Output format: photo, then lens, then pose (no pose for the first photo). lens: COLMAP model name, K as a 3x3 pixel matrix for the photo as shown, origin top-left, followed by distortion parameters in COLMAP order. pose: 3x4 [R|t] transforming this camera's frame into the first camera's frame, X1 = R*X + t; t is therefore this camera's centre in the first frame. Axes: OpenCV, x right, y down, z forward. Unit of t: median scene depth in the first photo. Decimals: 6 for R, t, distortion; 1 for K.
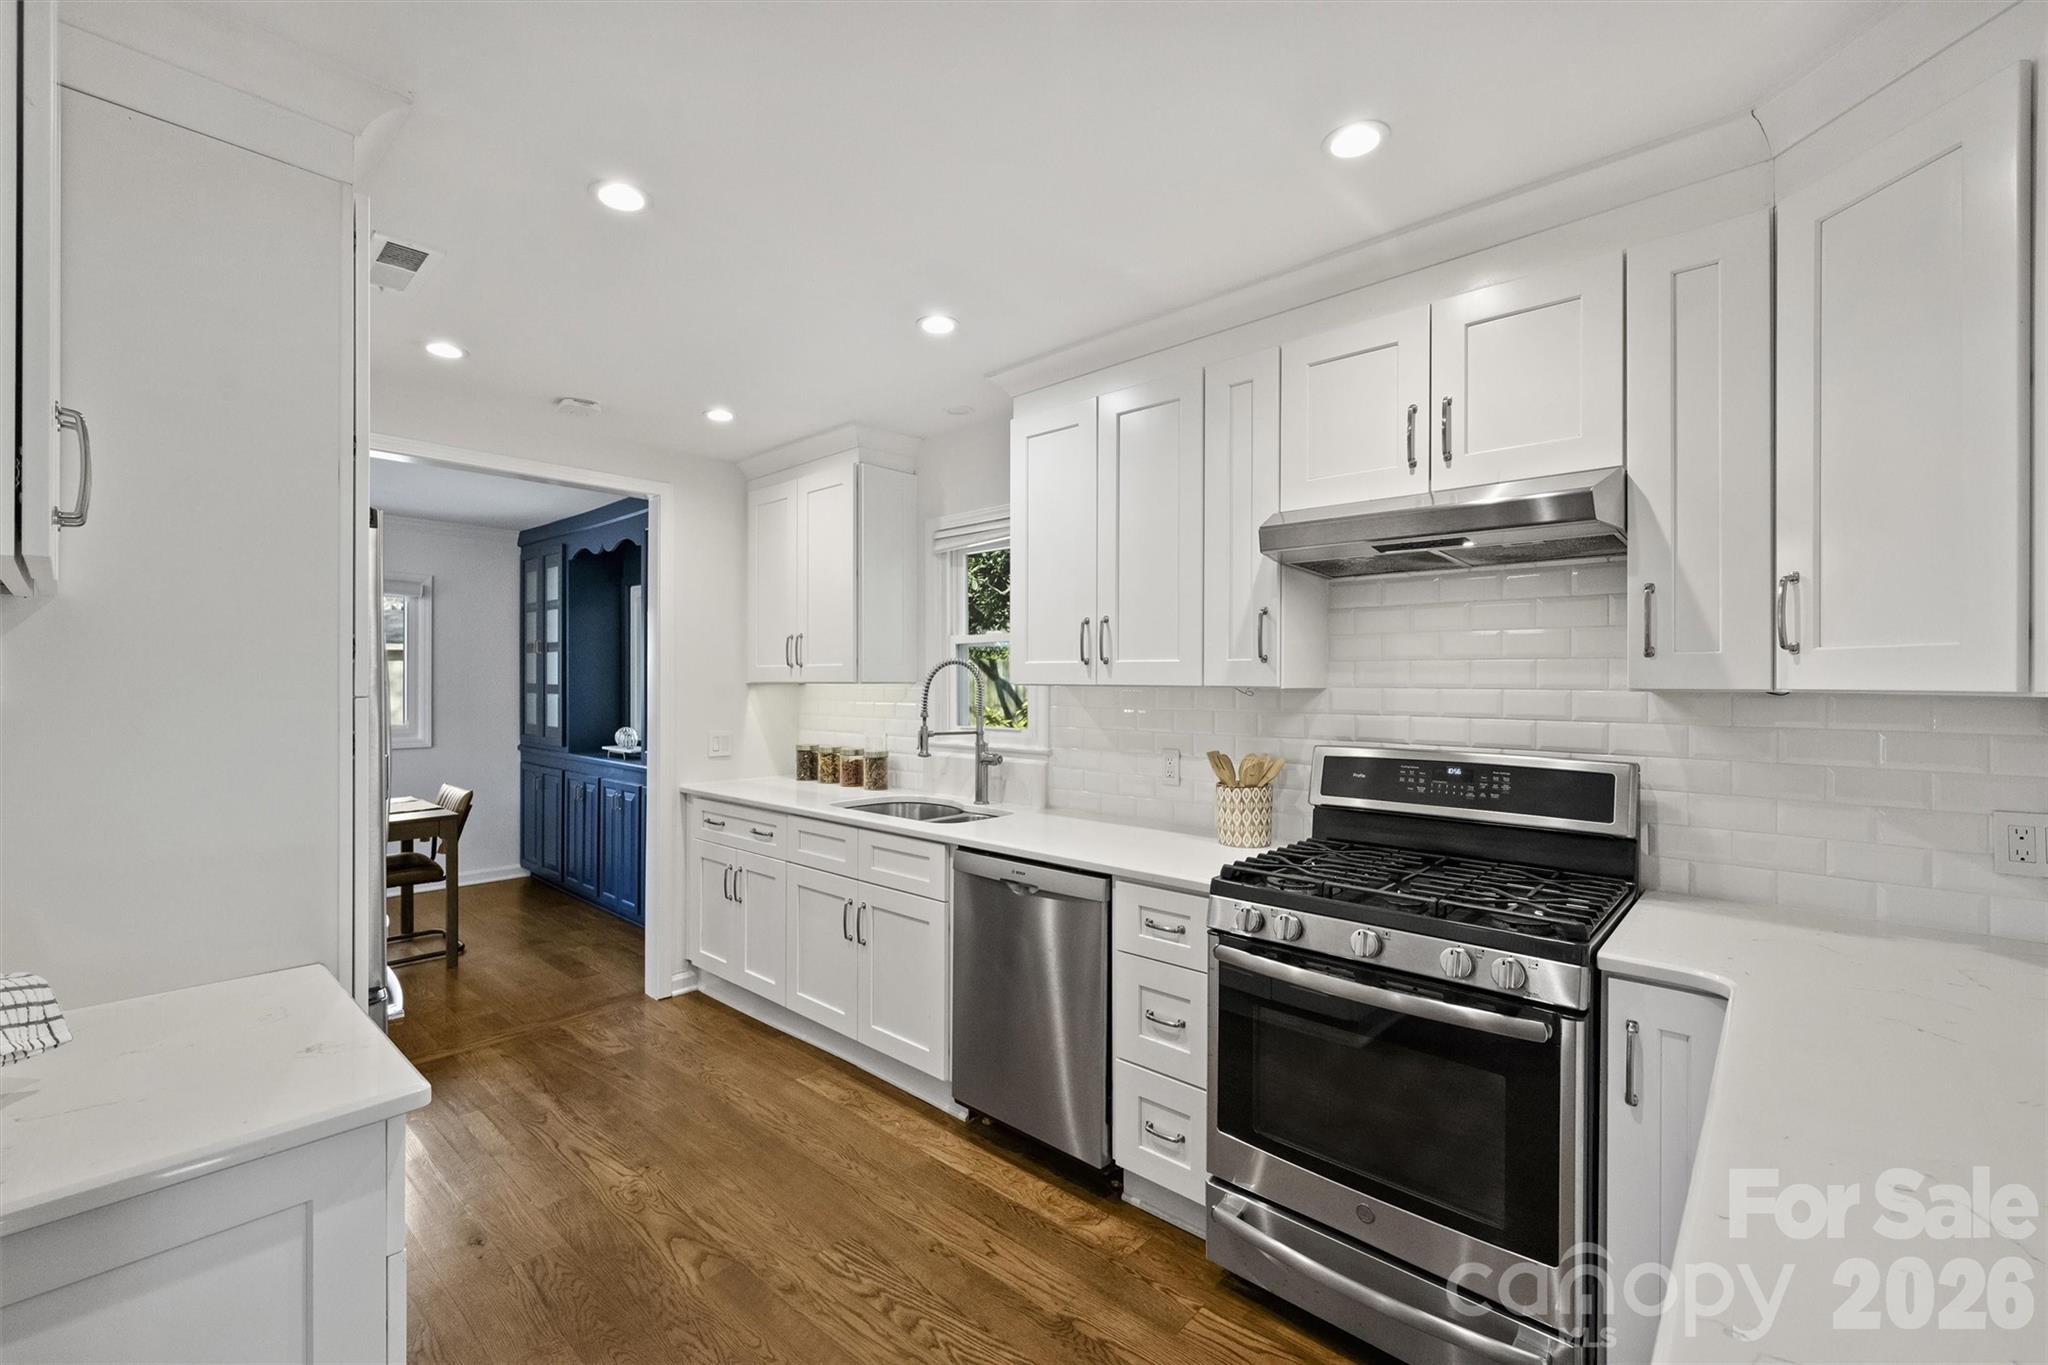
lens RADIAL K [[838.0, 0, 1014.1], [0, 838.0, 684.4], [0, 0, 1]] dist [-0.004444, -0.000586]
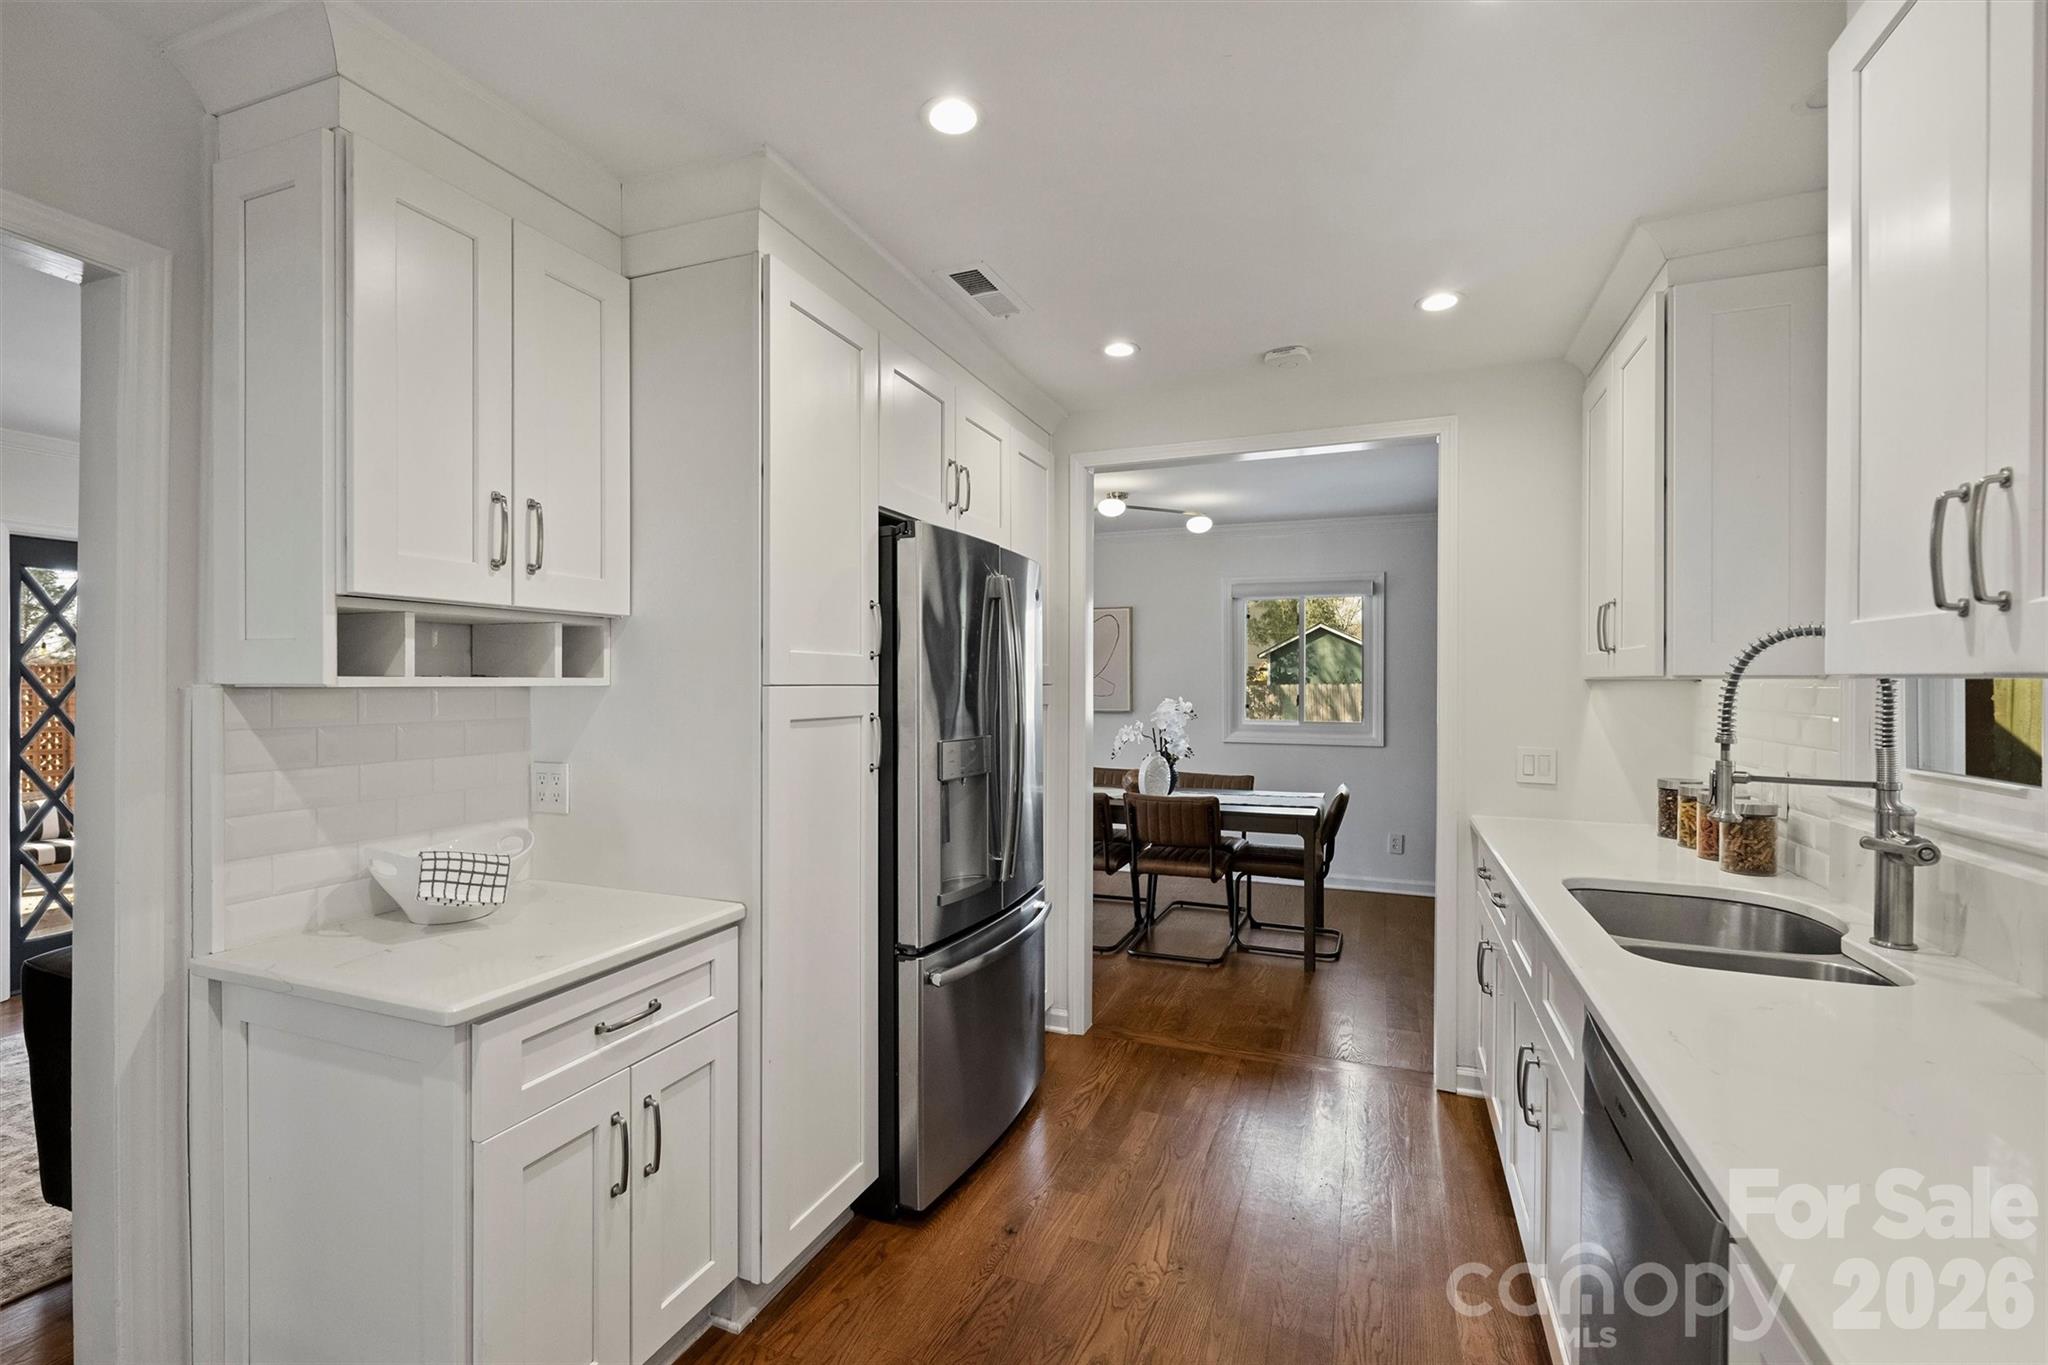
lens RADIAL K [[917.0, 0, 1043.0], [0, 917.0, 689.1], [0, 0, 1]] dist [-0.003614, -0.000362]
pose [[0.368695, 0.007242, -0.929522, 0.239049], [-0.002466, 0.999974, 0.006813, 0.003336], [0.929547, -0.000220, 0.368703, 0.381970]]
